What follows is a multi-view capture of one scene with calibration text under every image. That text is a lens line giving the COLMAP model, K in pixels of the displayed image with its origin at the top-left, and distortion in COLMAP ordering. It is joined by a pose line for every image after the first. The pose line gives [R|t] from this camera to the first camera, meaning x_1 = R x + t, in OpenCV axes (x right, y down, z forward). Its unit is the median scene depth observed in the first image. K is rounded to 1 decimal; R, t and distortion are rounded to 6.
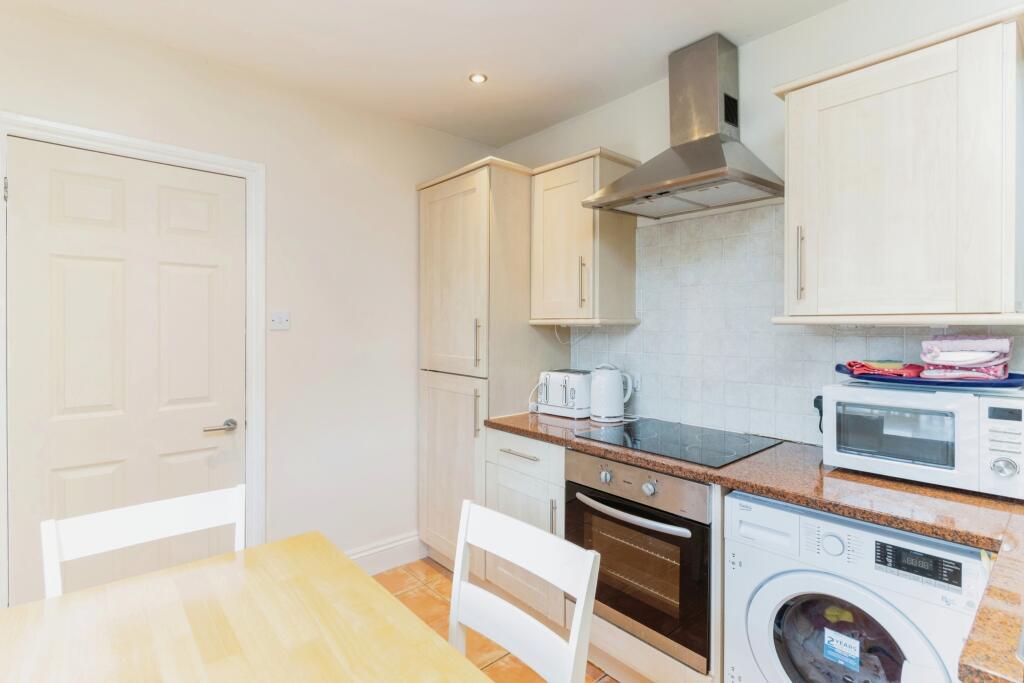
lens RADIAL K [[501.4, 0, 512.1], [0, 501.4, 316.7], [0, 0, 1]] dist [-0.000055, 0.000185]
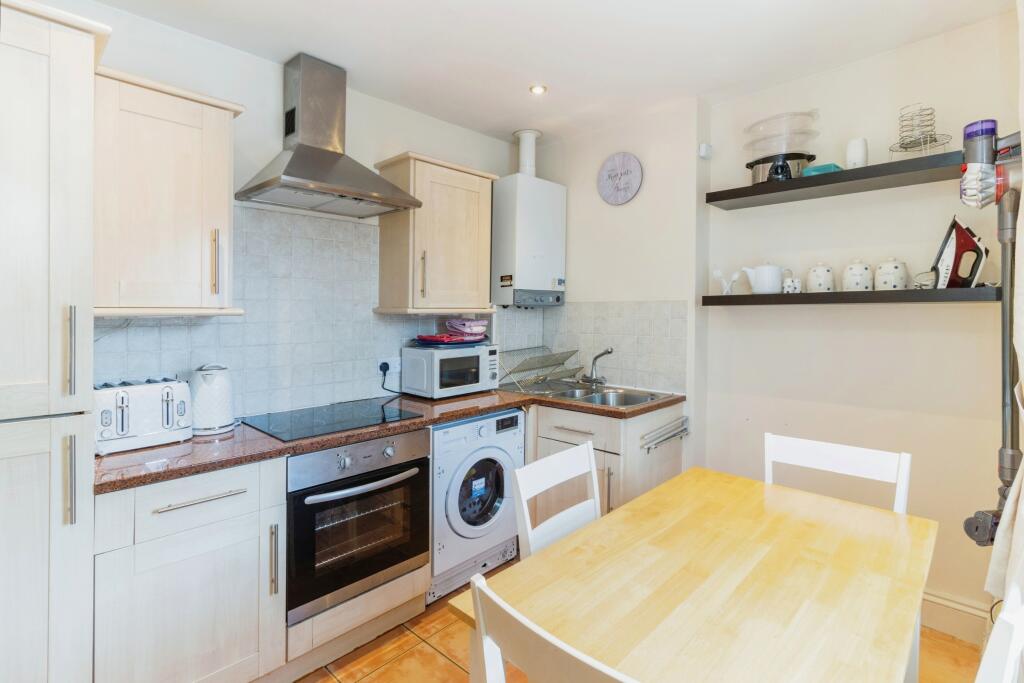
lens RADIAL K [[486.6, 0, 512.8], [0, 486.6, 313.5], [0, 0, 1]] dist [-0.000168, 0.000006]
pose [[-0.084551, -0.000697, 0.996419, -0.847121], [-0.008435, 0.999964, -0.000016, 0.010805], [-0.996383, -0.008407, -0.084554, 0.755056]]
